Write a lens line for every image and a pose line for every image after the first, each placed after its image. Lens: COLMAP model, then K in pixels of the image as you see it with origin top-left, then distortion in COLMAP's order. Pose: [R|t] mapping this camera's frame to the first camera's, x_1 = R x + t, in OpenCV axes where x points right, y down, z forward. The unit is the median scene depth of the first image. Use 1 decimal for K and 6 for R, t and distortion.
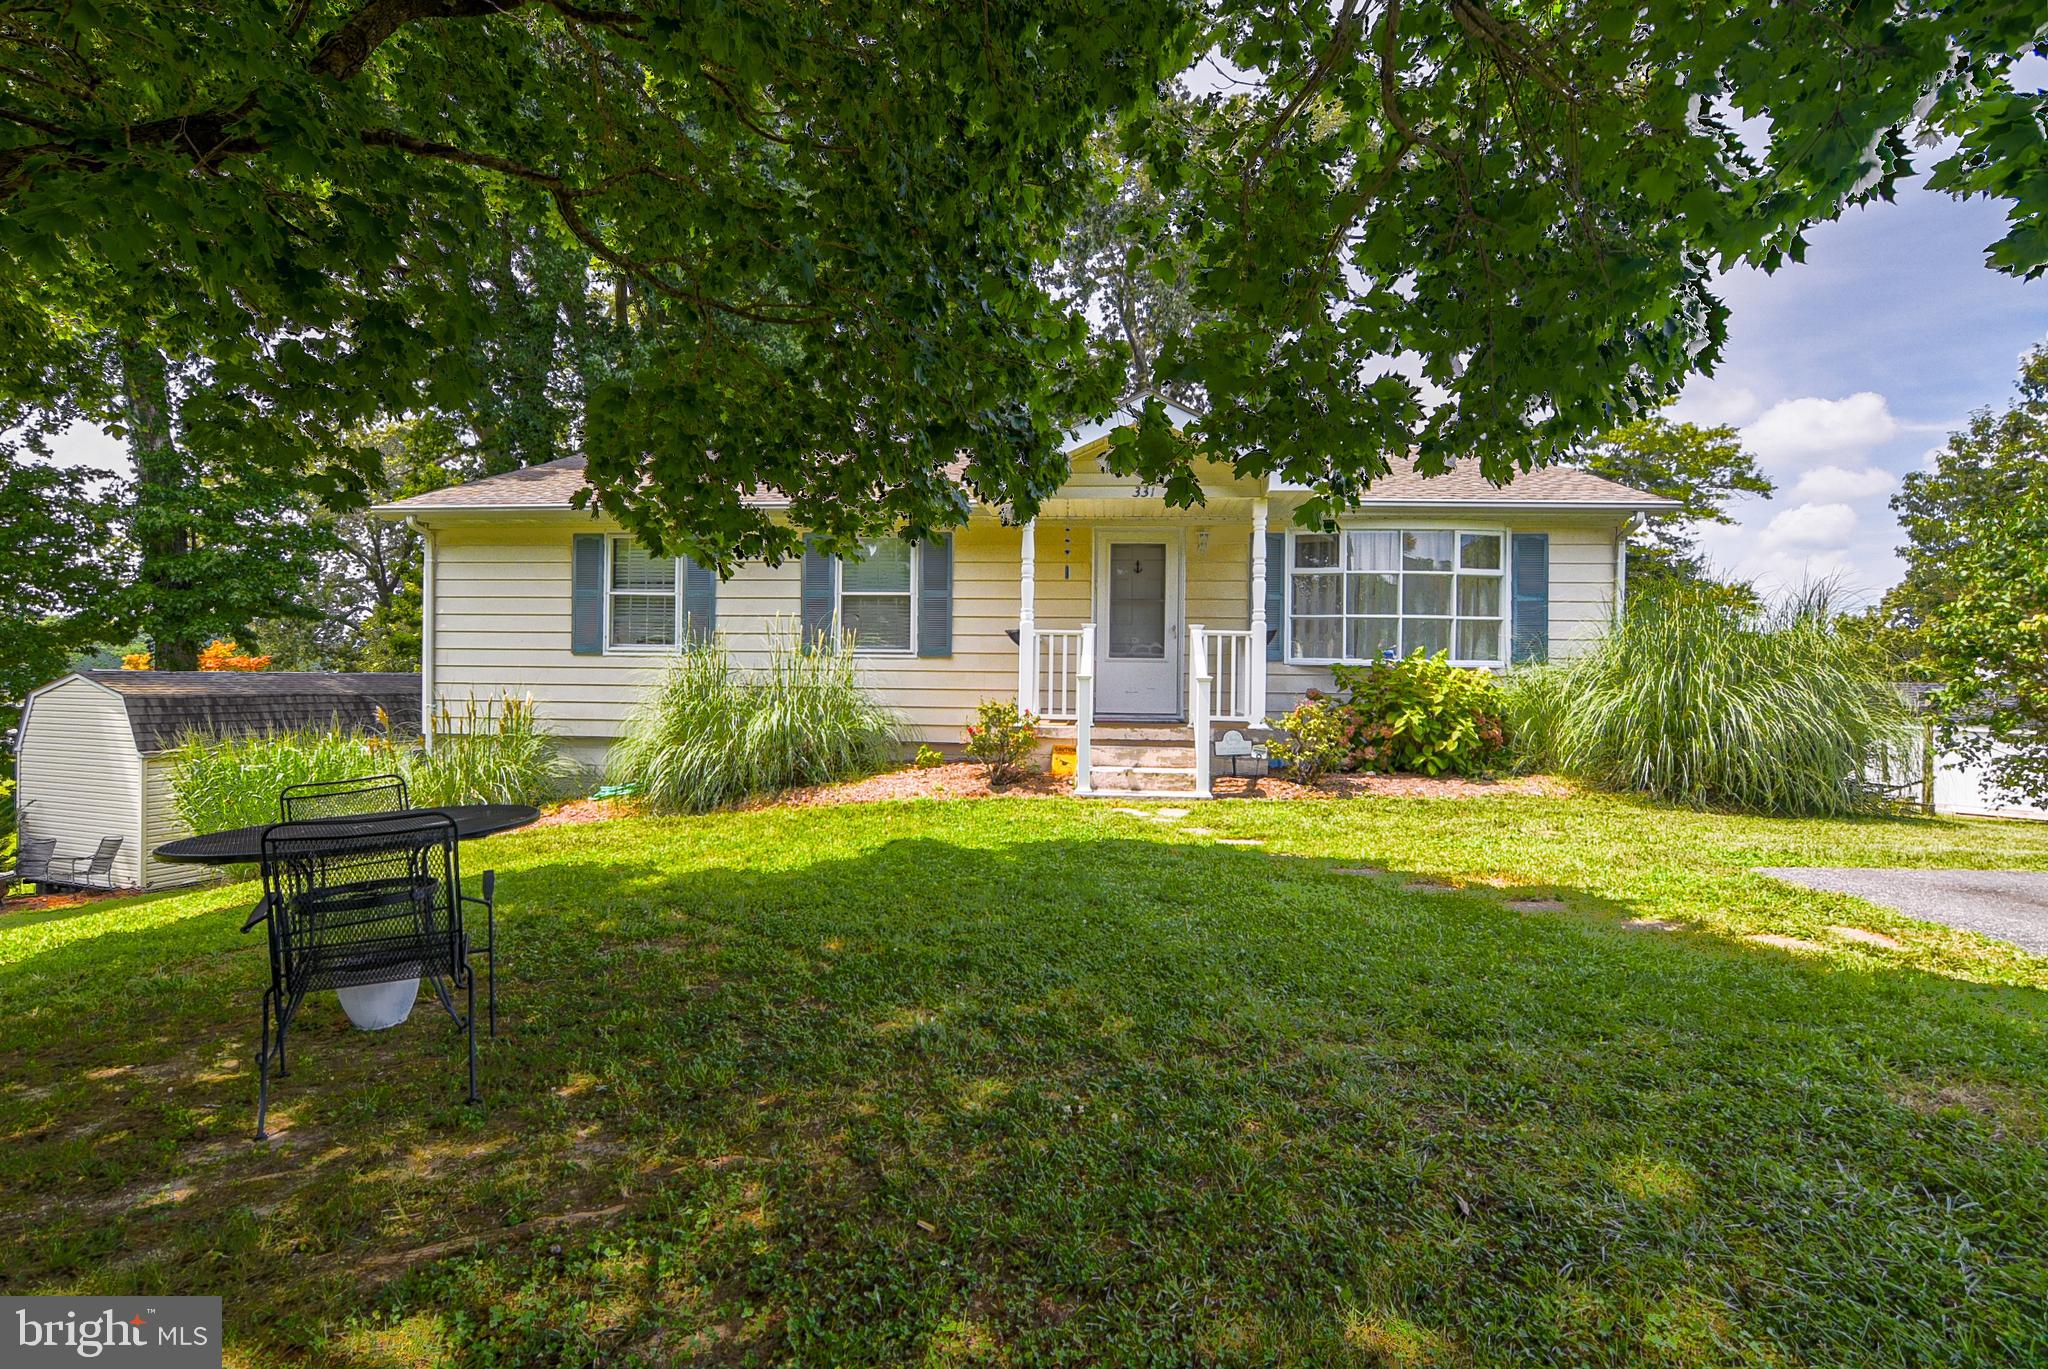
lens RADIAL K [[957.8, 0, 1024.0], [0, 957.8, 684.5], [0, 0, 1]] dist [0.000387, 0.000146]
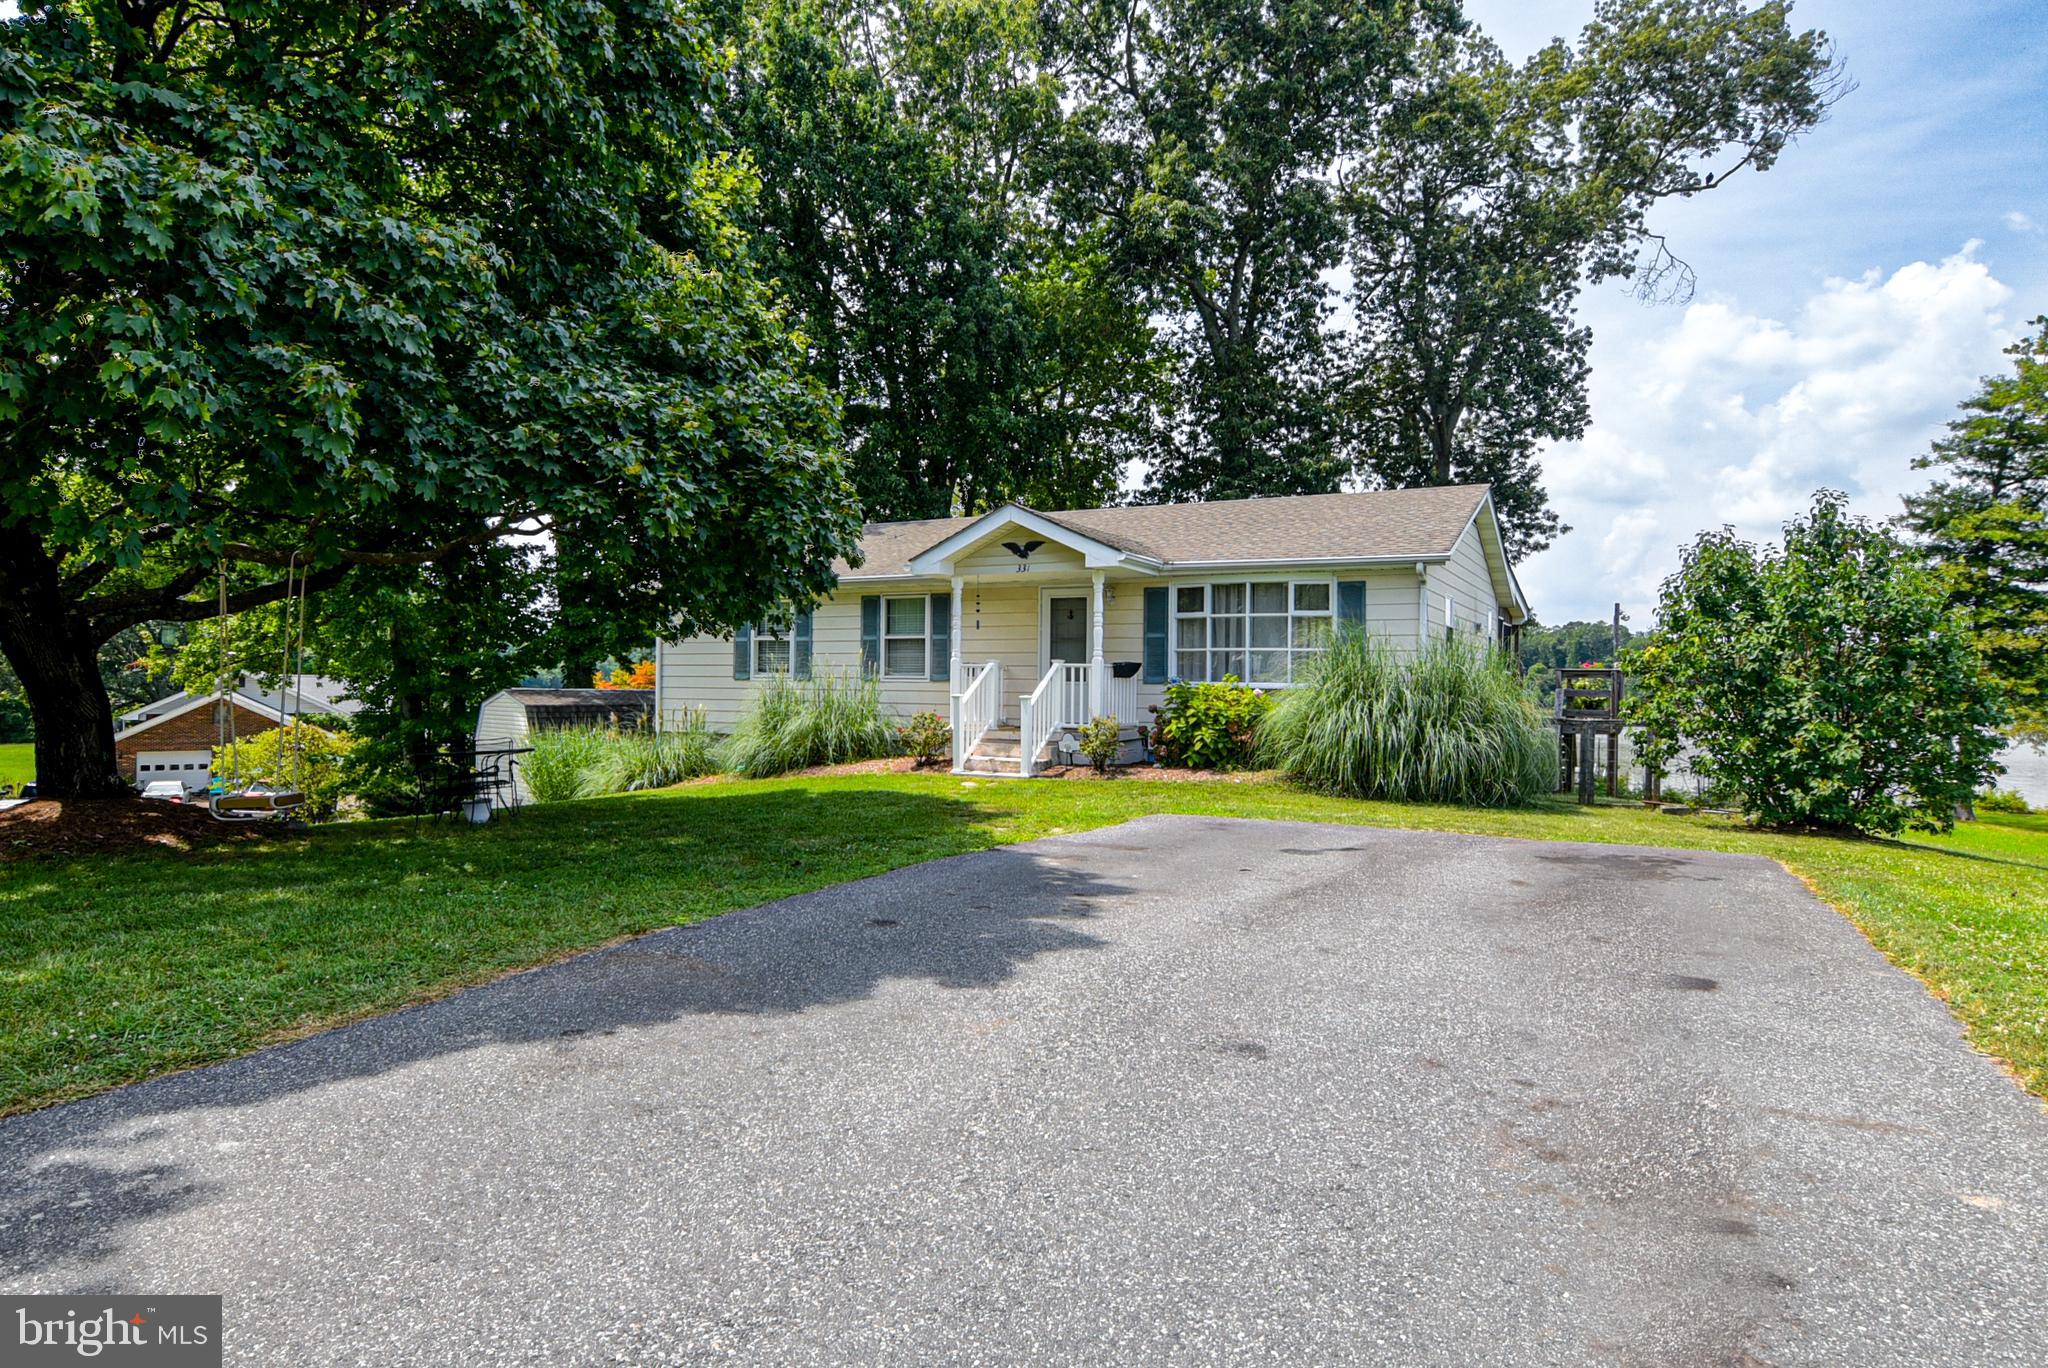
lens RADIAL K [[1118.1, 0, 1024.0], [0, 1118.1, 684.0], [0, 0, 1]] dist [0.002198, -0.000993]
pose [[0.922084, -0.002518, -0.386981, 0.672031], [-0.001517, 0.999948, -0.010121, -0.008336], [0.386986, 0.009920, 0.922032, -0.485675]]
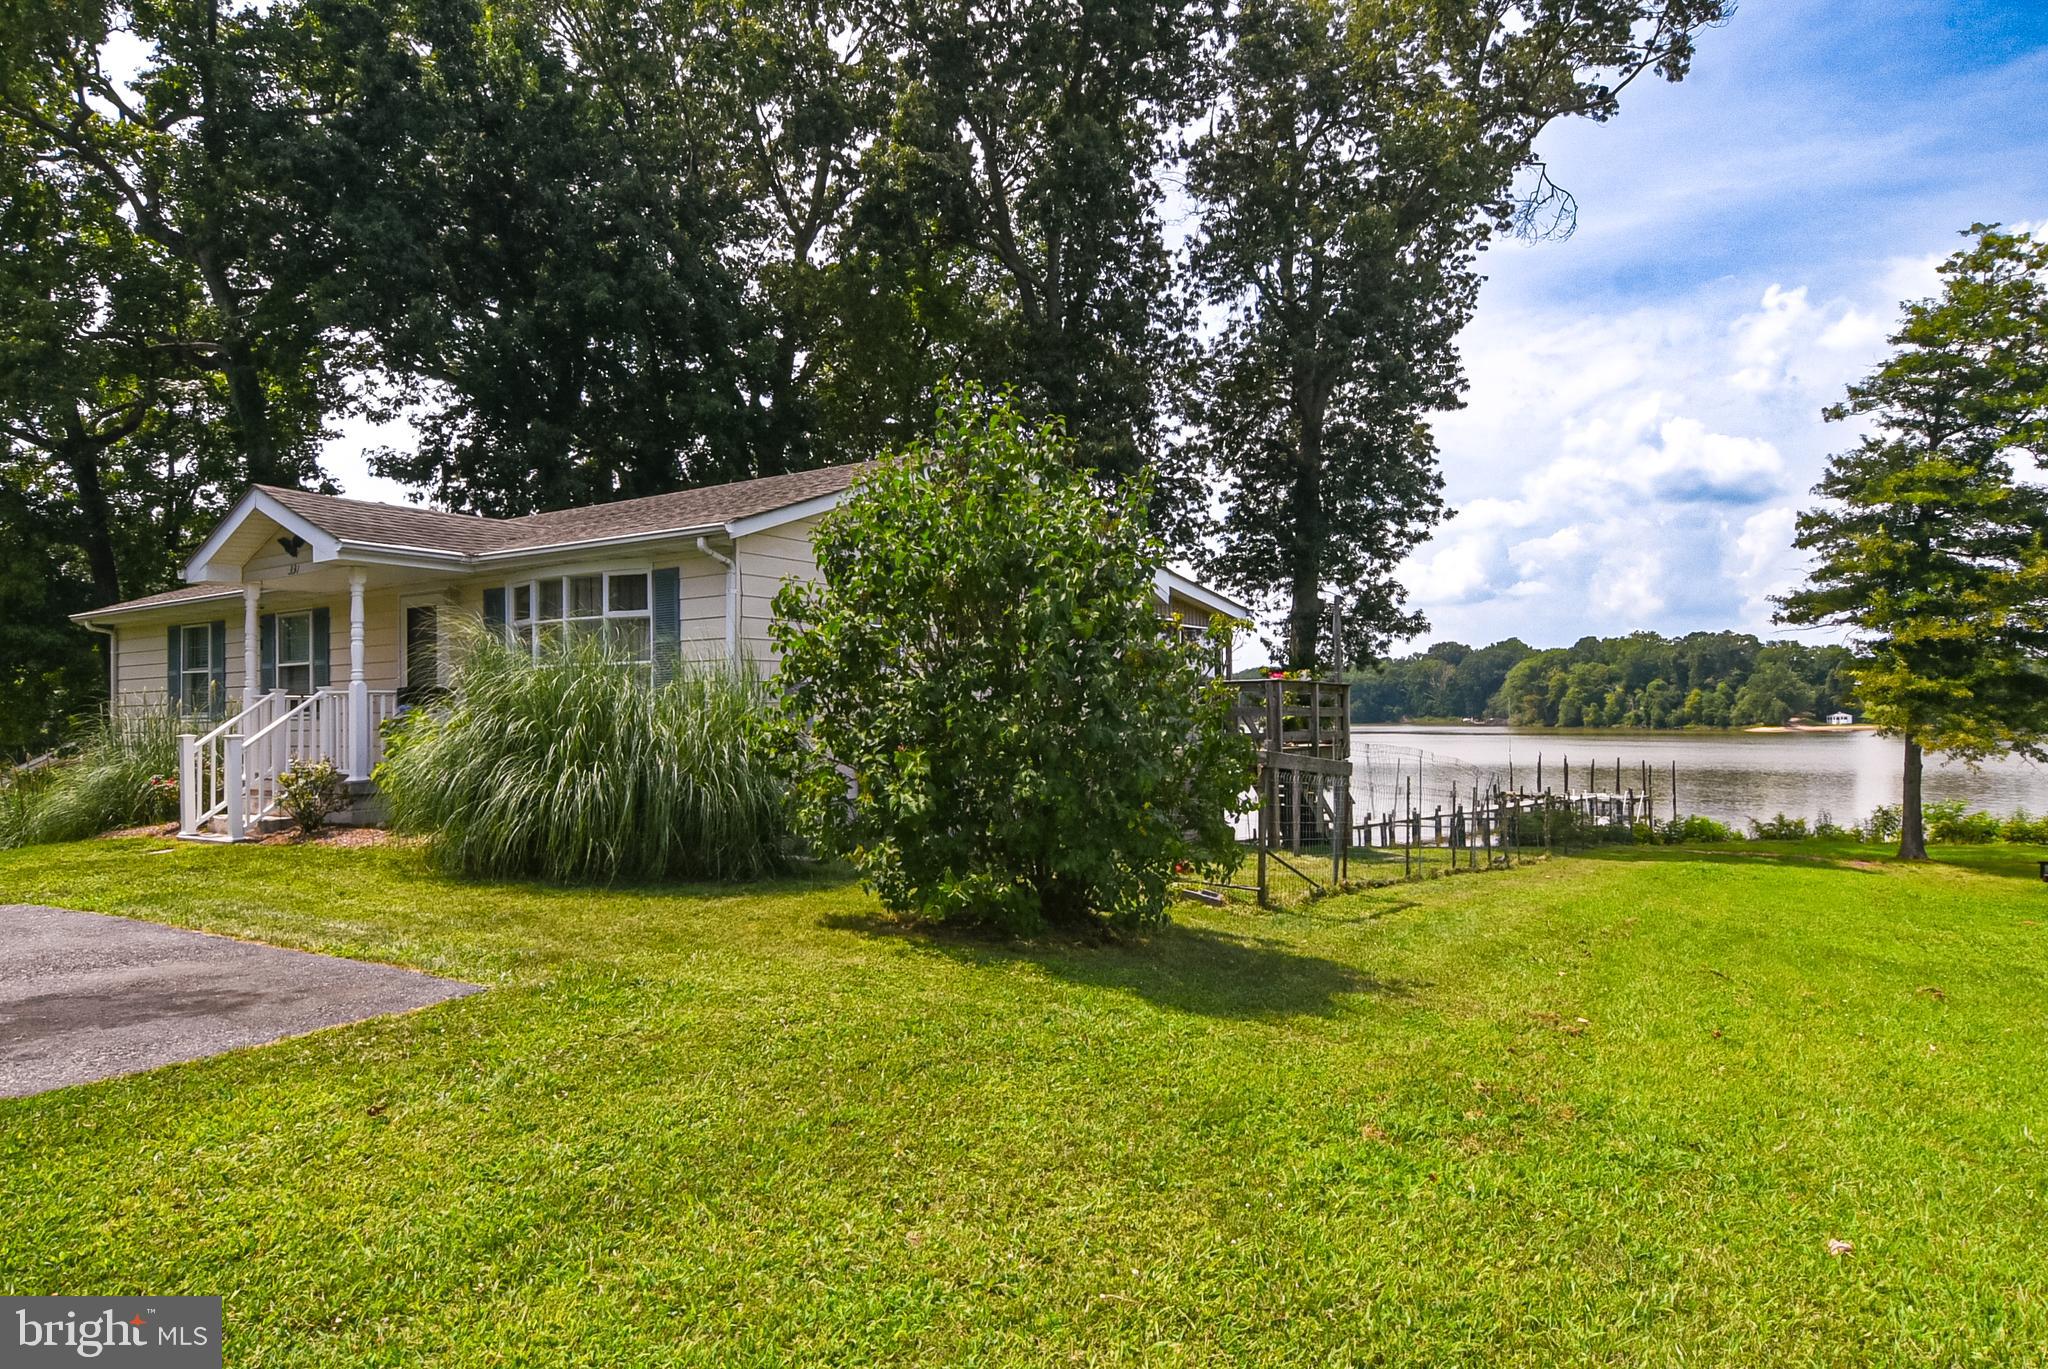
lens RADIAL K [[1185.8, 0, 1024.0], [0, 1185.8, 684.5], [0, 0, 1]] dist [-0.019873, 0.002133]
pose [[0.885612, -0.039333, -0.462758, 1.304233], [0.023520, 0.998927, -0.039895, 0.006183], [0.463831, 0.024448, 0.885586, 0.156182]]
